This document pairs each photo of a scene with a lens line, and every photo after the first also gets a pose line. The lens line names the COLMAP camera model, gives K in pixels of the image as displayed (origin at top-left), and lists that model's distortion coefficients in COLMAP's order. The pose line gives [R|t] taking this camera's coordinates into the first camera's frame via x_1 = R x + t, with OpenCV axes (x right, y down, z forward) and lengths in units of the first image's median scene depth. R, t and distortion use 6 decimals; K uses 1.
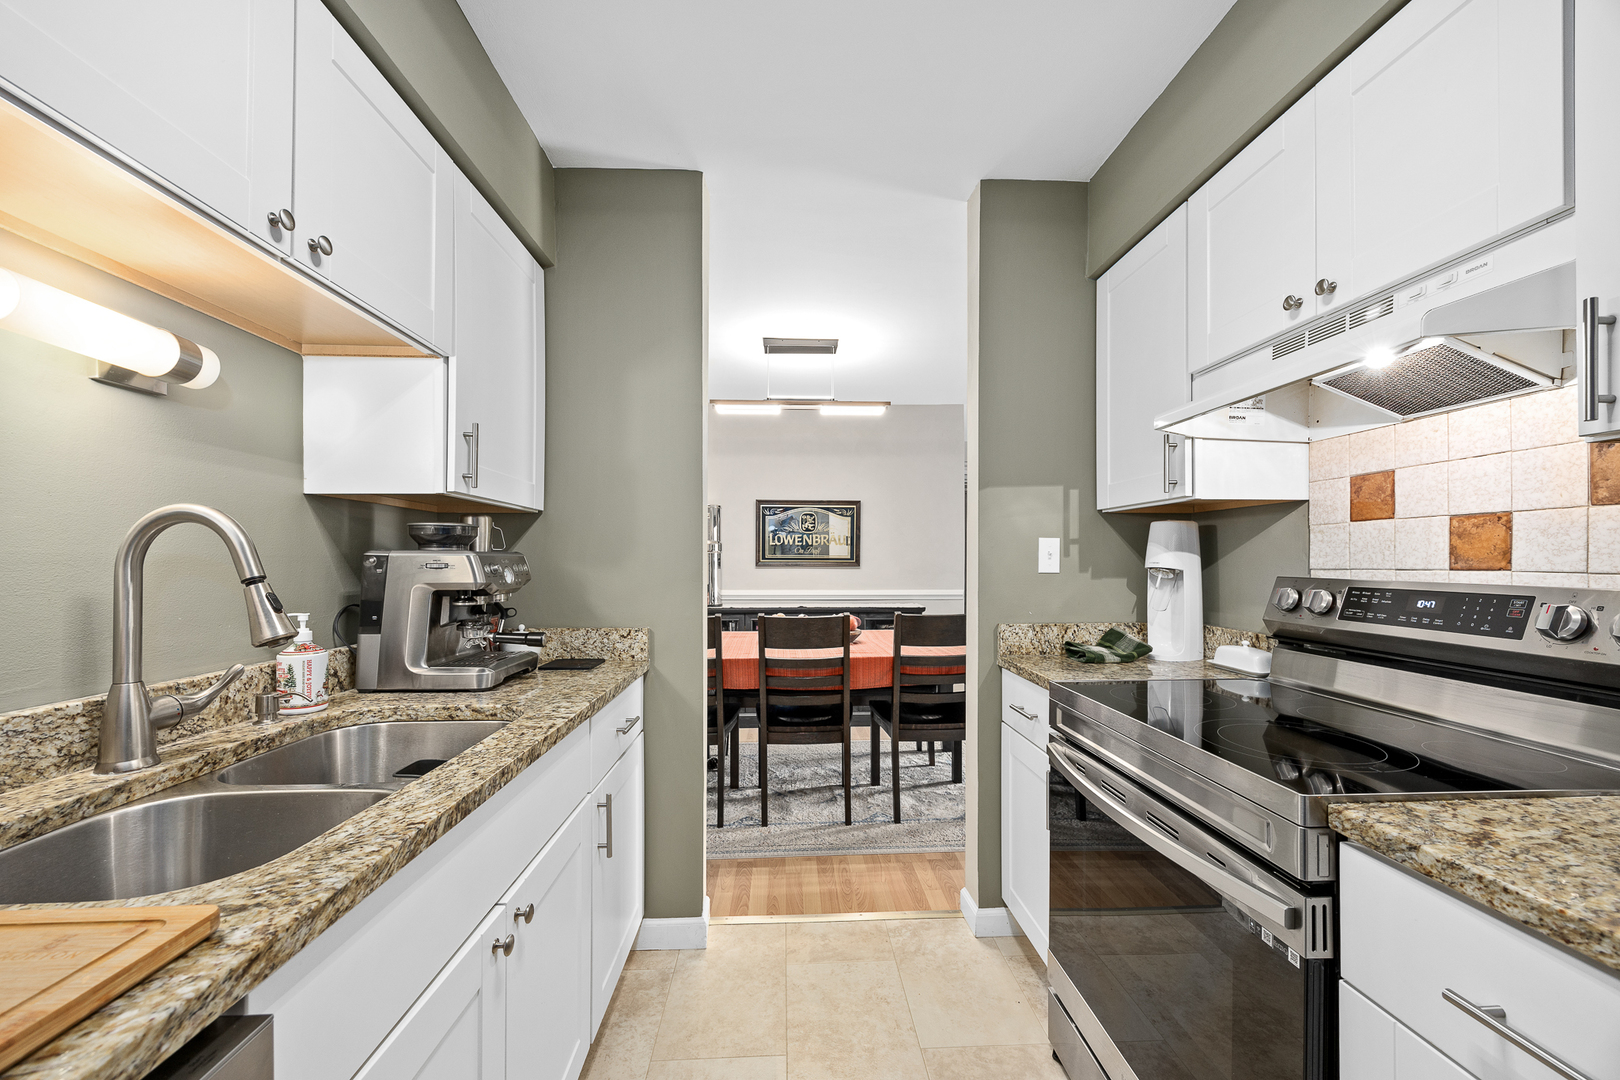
lens RADIAL K [[620.3, 0, 813.9], [0, 620.3, 546.0], [0, 0, 1]] dist [0.000029, -0.000118]
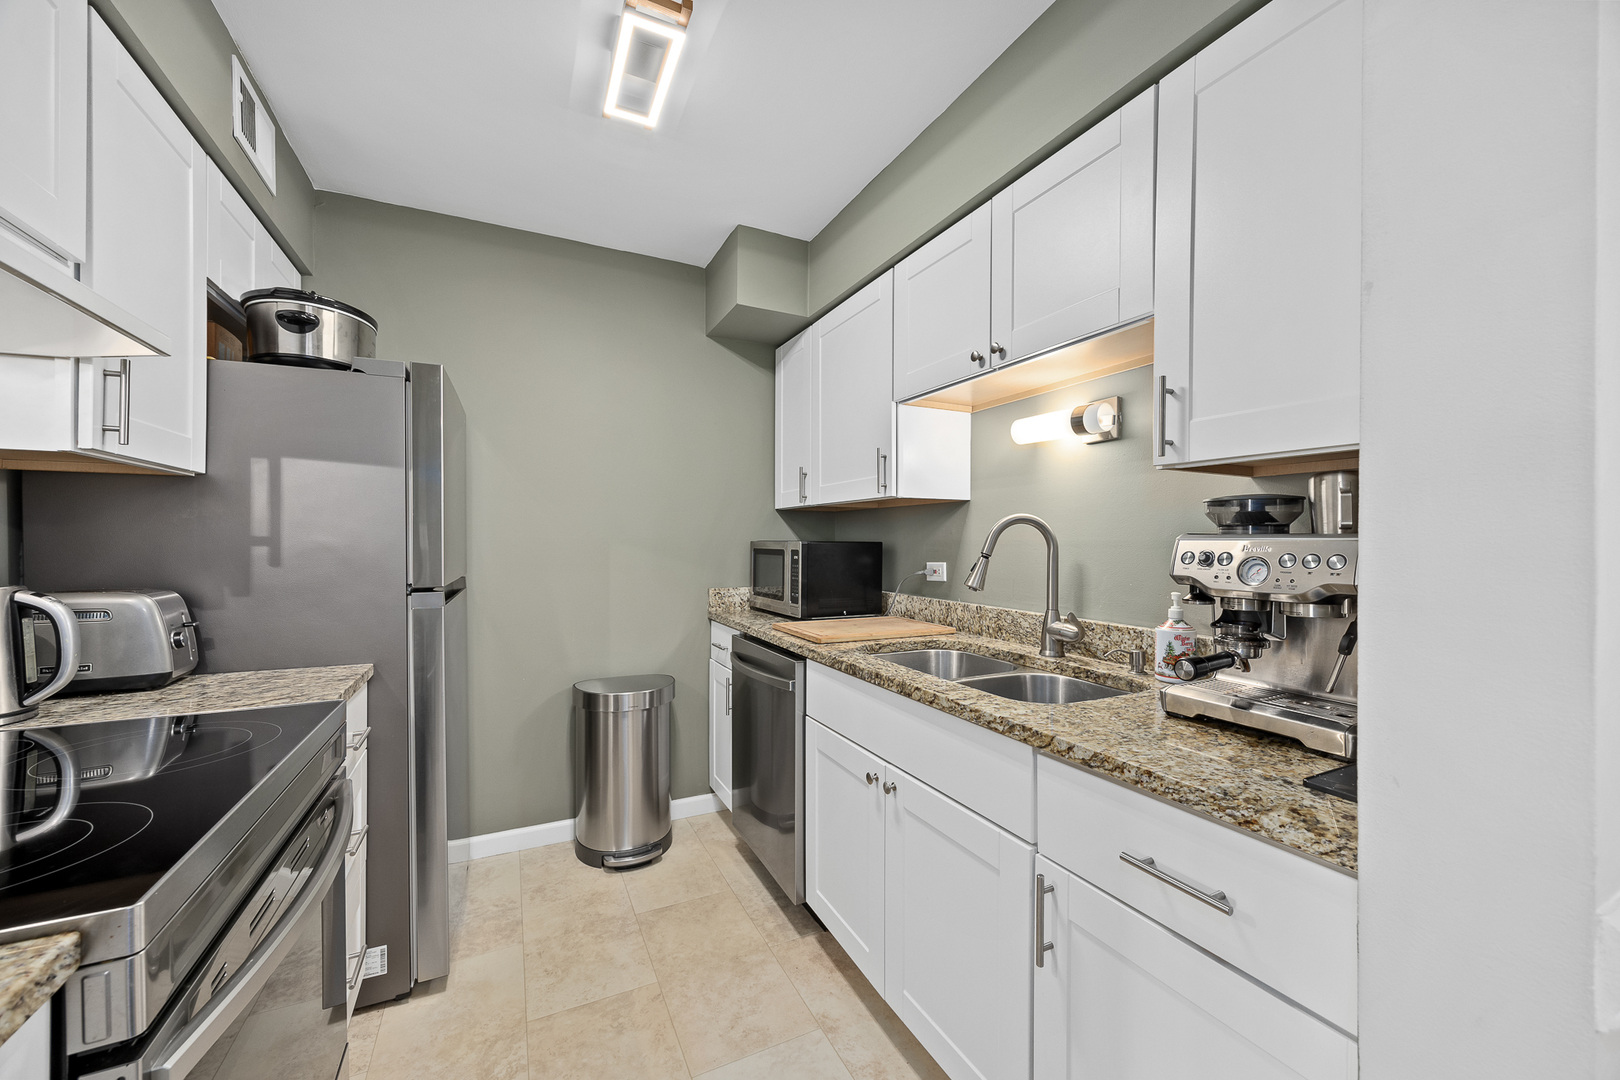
lens RADIAL K [[620.3, 0, 813.9], [0, 620.3, 546.0], [0, 0, 1]] dist [0.000029, -0.000118]
pose [[-0.916135, -0.000405, -0.400869, 0.230967], [0.004474, 0.999927, -0.011235, 0.035001], [0.400844, -0.012086, -0.916067, 1.858813]]
